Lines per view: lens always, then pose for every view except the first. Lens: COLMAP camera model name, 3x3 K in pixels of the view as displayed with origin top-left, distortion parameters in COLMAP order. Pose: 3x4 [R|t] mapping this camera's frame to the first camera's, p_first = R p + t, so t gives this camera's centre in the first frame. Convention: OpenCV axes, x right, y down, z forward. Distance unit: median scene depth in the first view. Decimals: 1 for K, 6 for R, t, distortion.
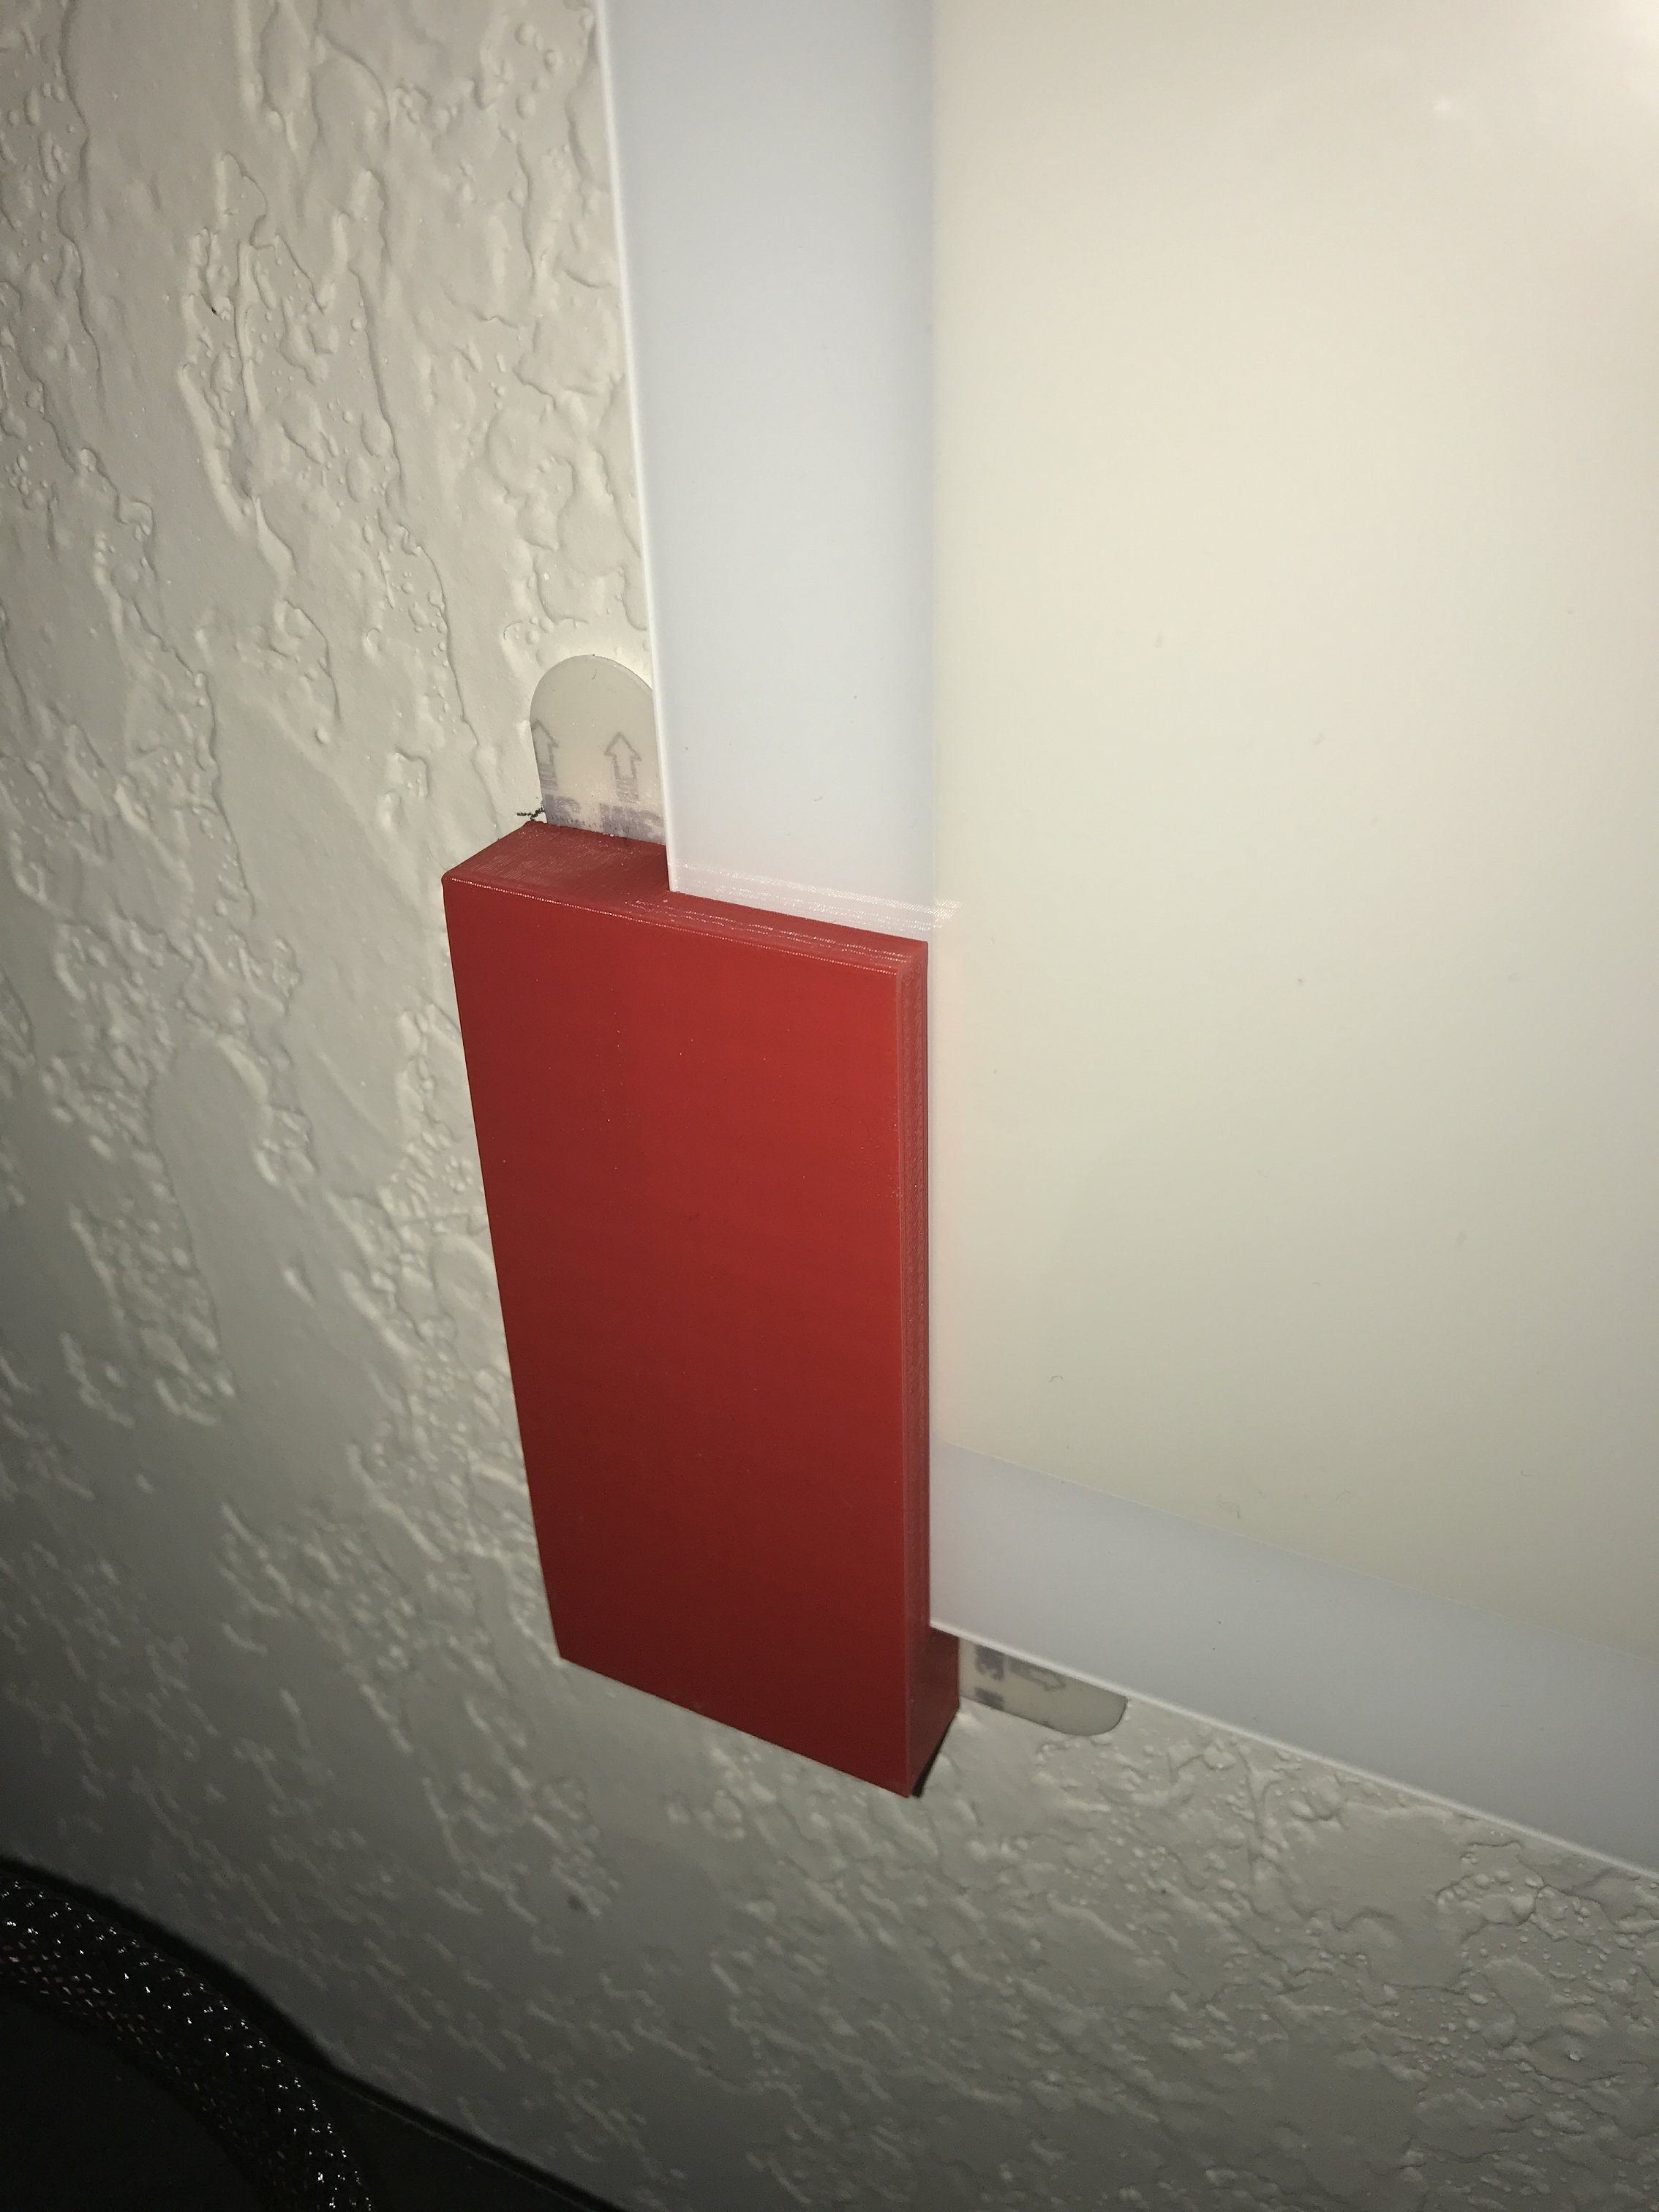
lens RADIAL K [[1779.2, 0, 832.2], [0, 1779.2, 1101.3], [0, 0, 1]] dist [-0.019124, 0.017242]
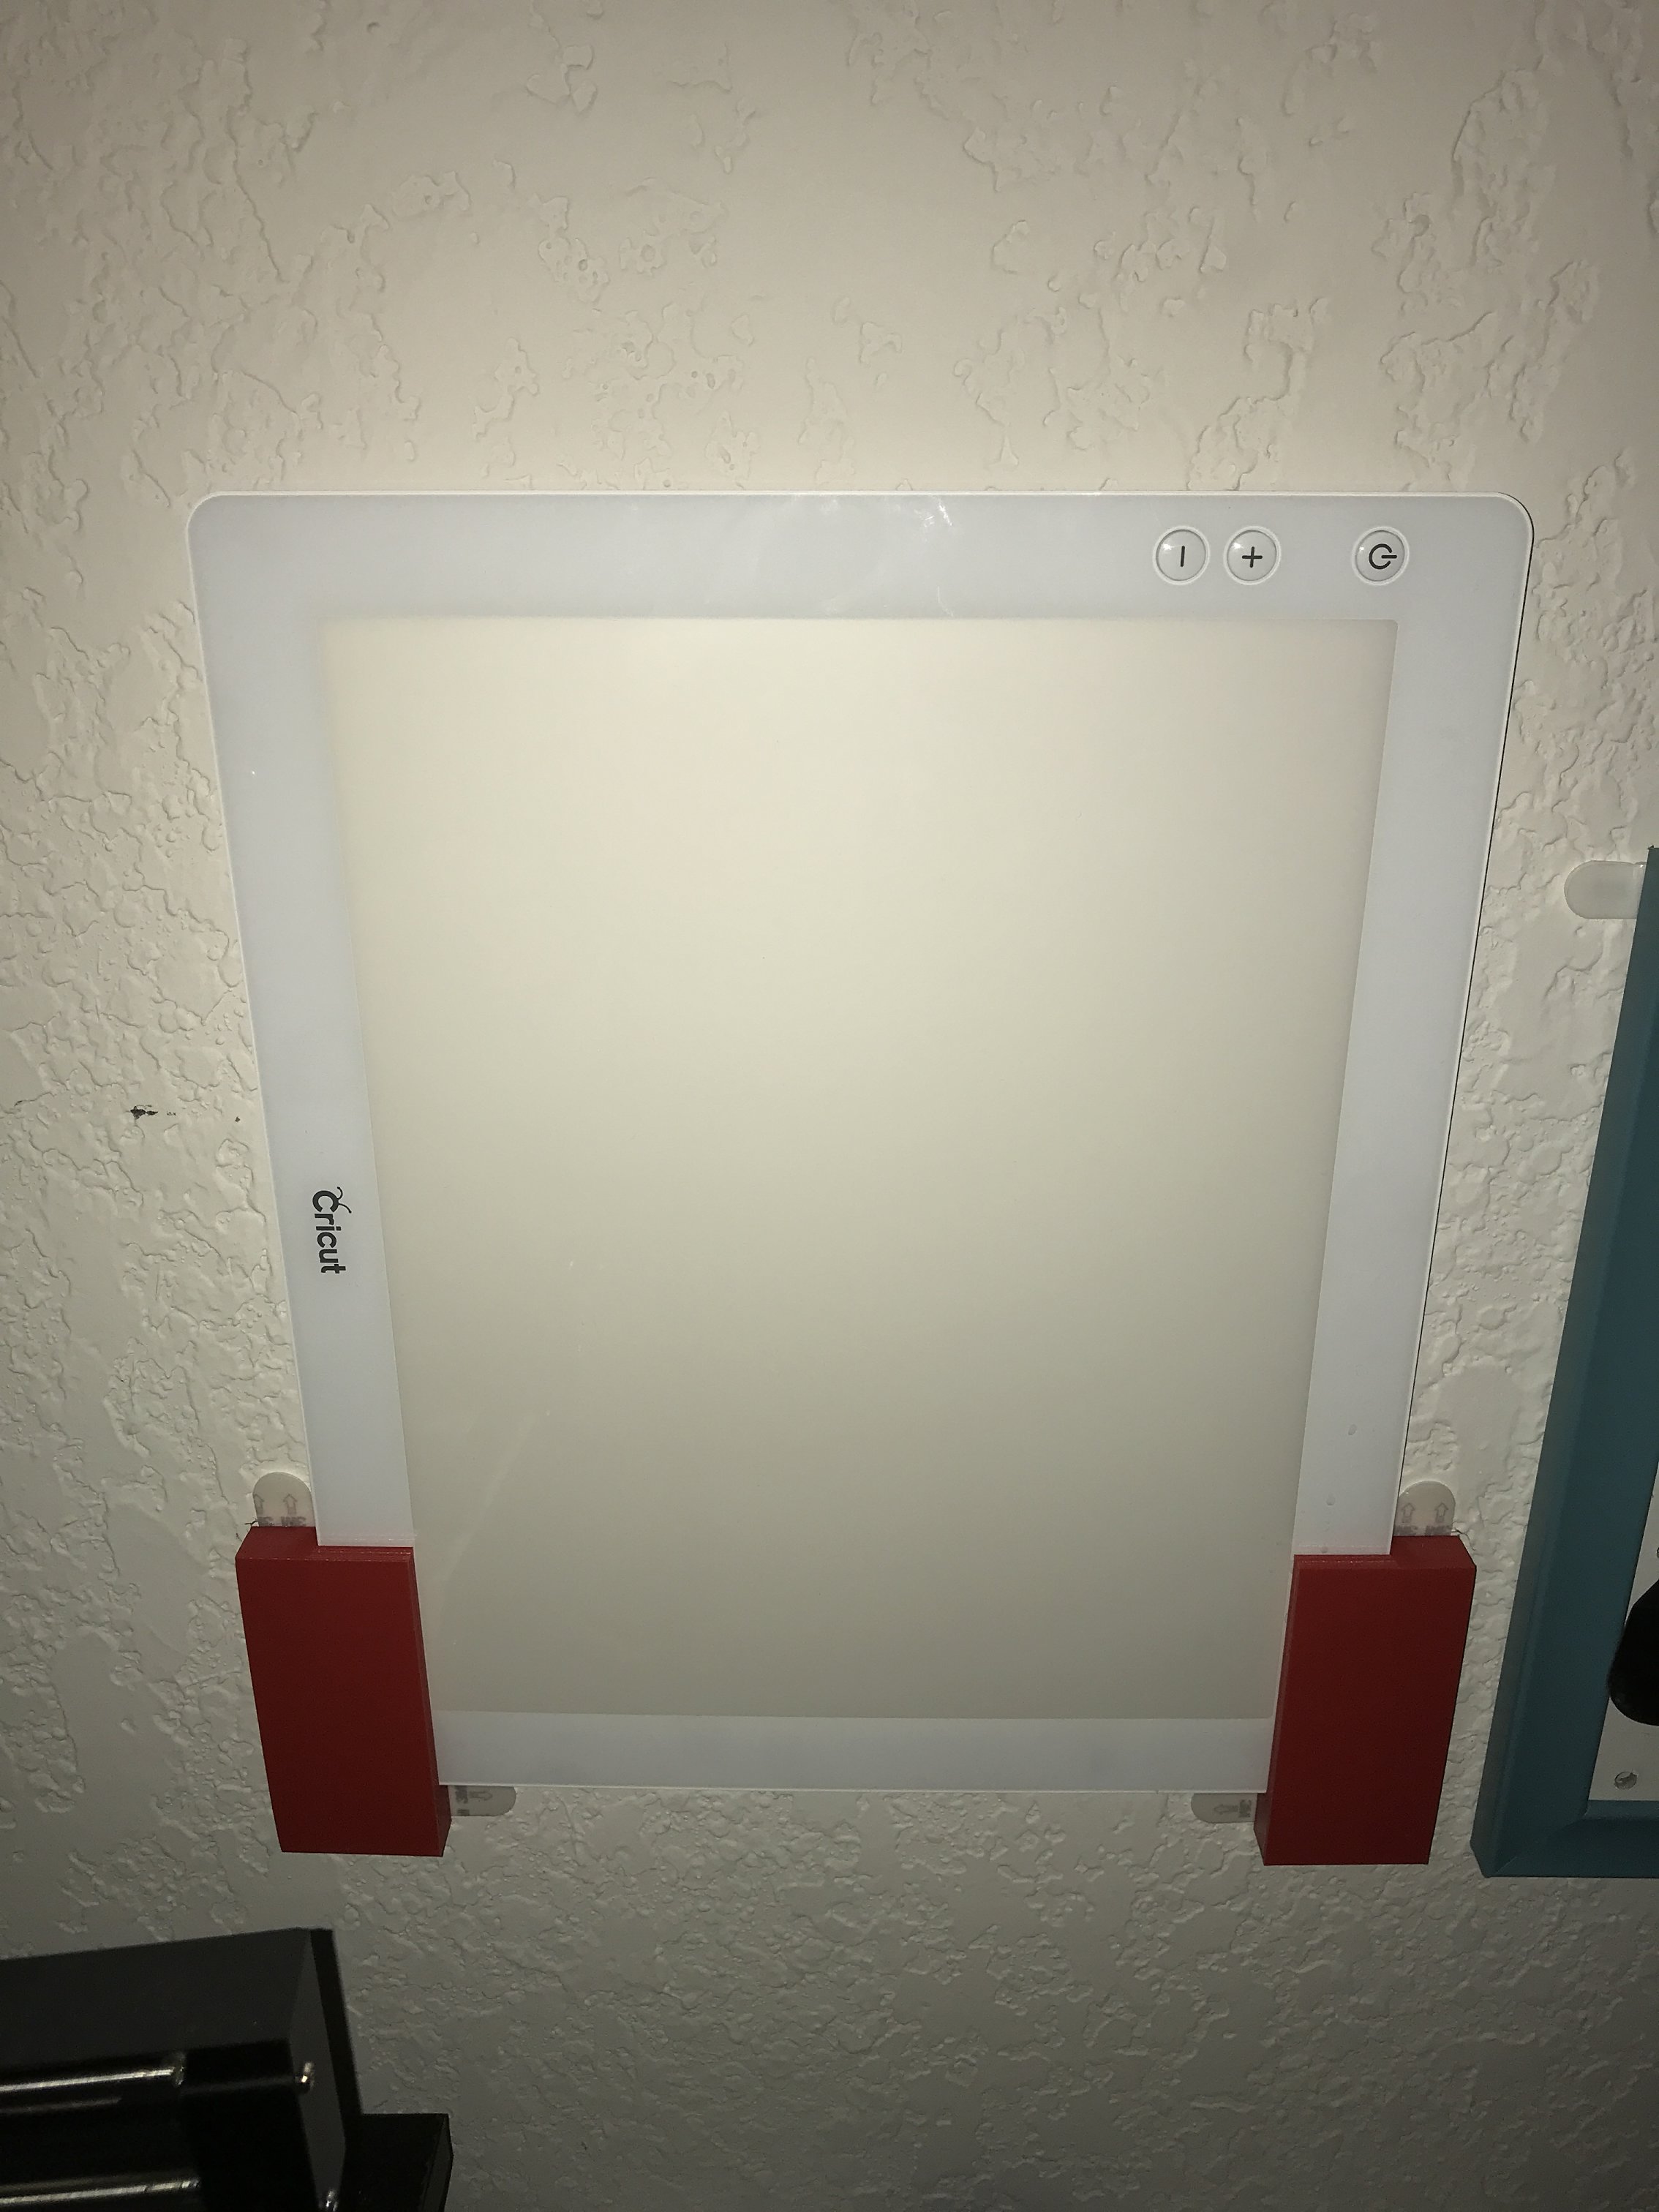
lens RADIAL K [[1779.2, 0, 829.9], [0, 1779.2, 1105.1], [0, 0, 1]] dist [-0.019124, 0.017242]
pose [[0.898948, -0.136983, 0.416086, -0.349938], [0.200573, 0.973145, -0.112958, -0.252027], [-0.389439, 0.184999, 0.902282, -1.648292]]
